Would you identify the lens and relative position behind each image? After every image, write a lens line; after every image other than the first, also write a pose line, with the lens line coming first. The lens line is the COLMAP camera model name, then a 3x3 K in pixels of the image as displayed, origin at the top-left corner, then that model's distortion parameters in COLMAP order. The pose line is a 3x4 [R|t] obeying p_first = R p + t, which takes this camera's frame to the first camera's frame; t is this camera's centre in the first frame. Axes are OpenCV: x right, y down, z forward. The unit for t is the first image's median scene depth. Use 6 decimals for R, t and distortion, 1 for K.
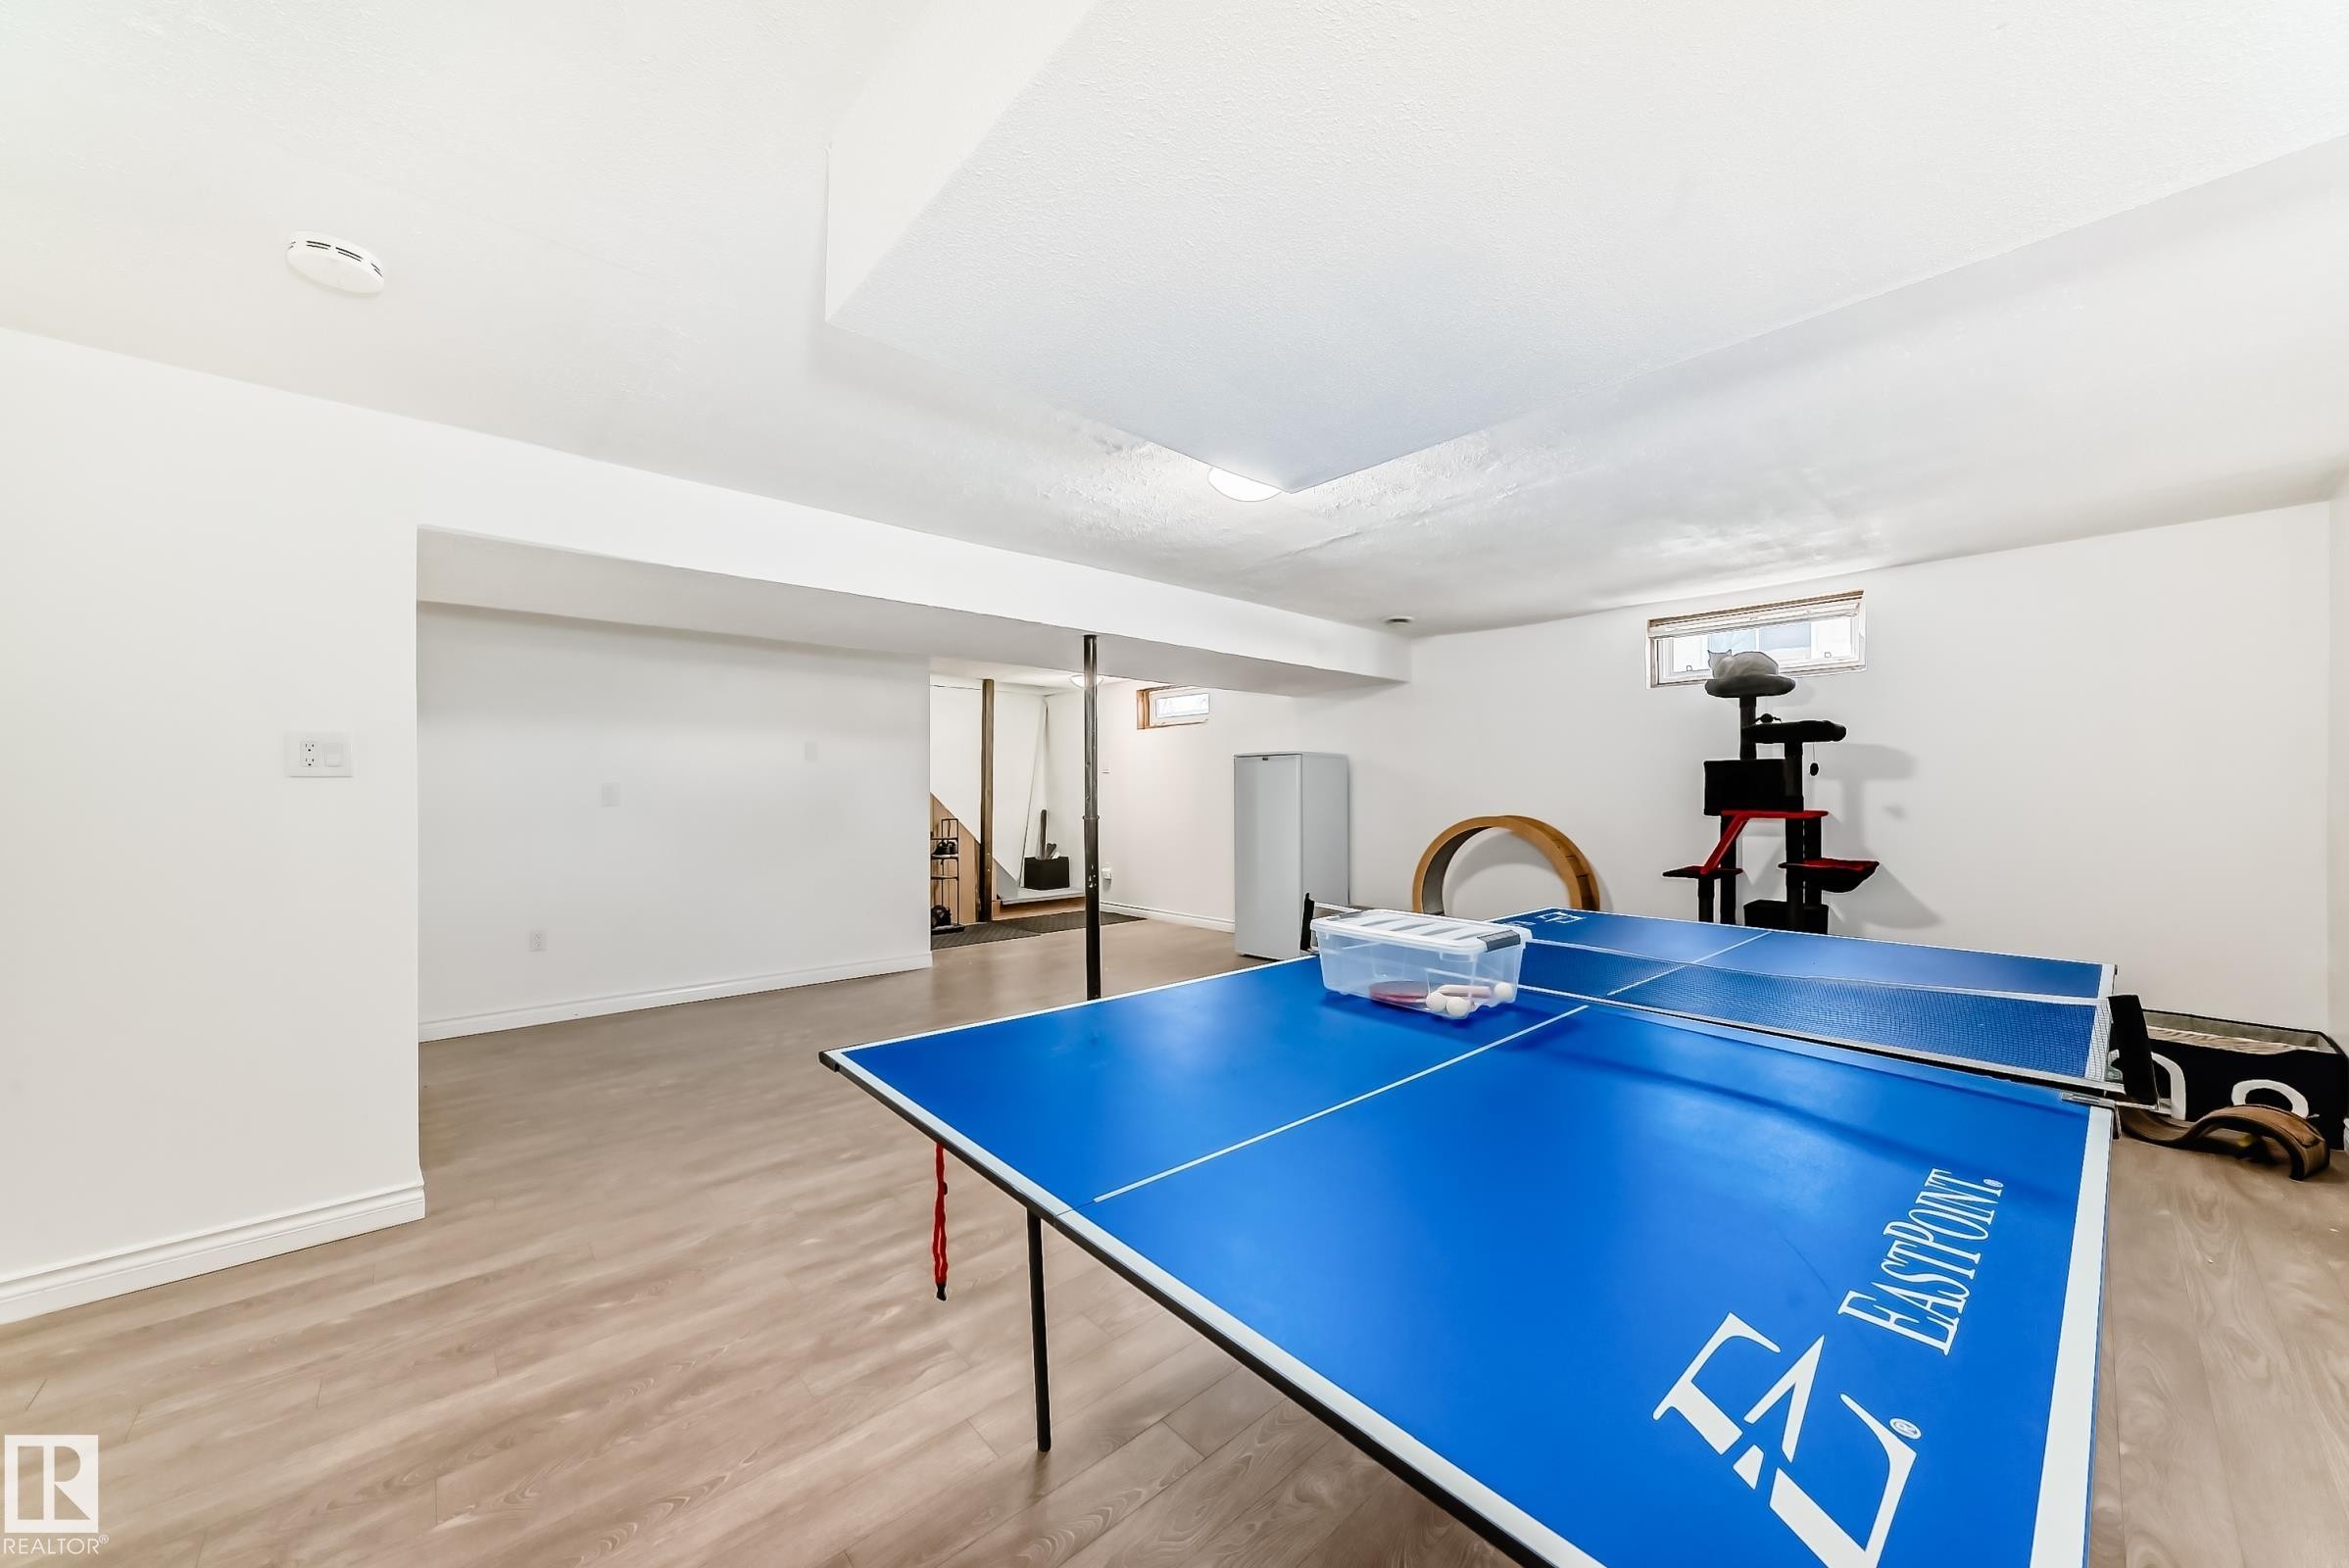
lens RADIAL K [[841.6, 0, 1174.5], [0, 841.6, 784.0], [0, 0, 1]] dist [-0.022592, 0.006221]
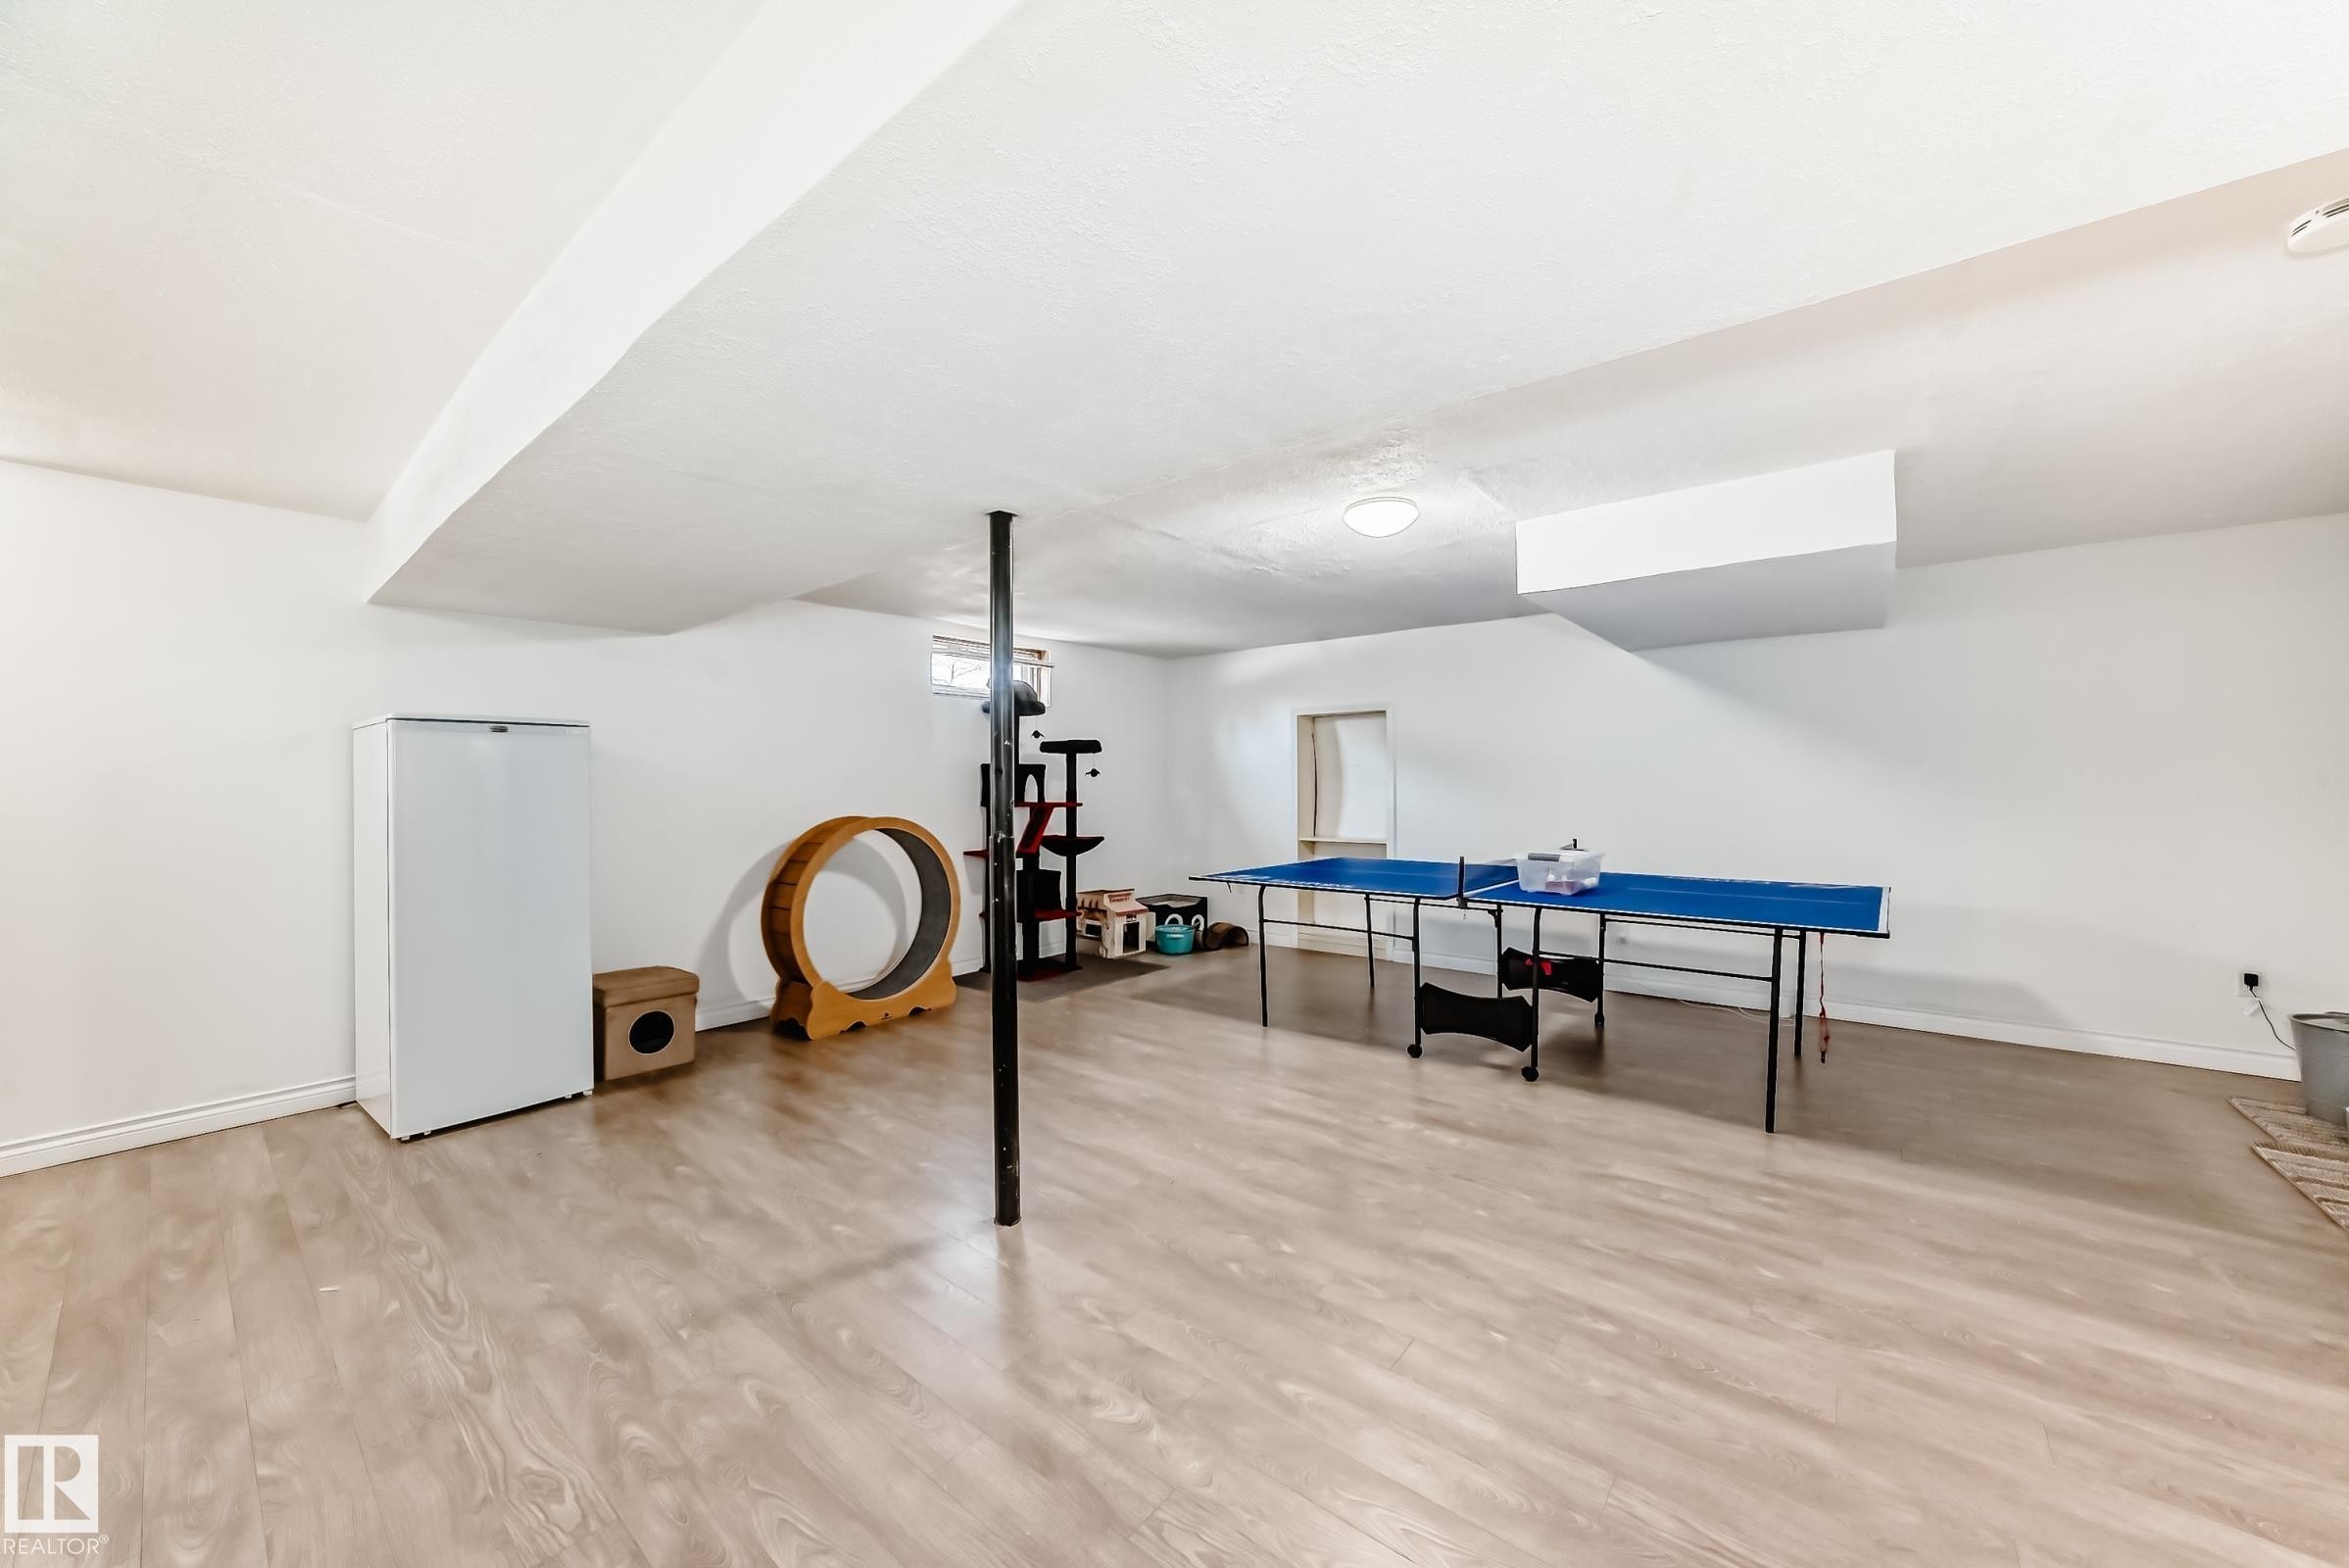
lens RADIAL K [[841.6, 0, 1174.5], [0, 841.6, 784.0], [0, 0, 1]] dist [-0.022592, 0.006221]
pose [[-0.145373, -0.003597, 0.989370, -1.207196], [-0.002816, 0.999991, 0.003222, 0.001219], [-0.989373, -0.002317, -0.145381, 1.726087]]
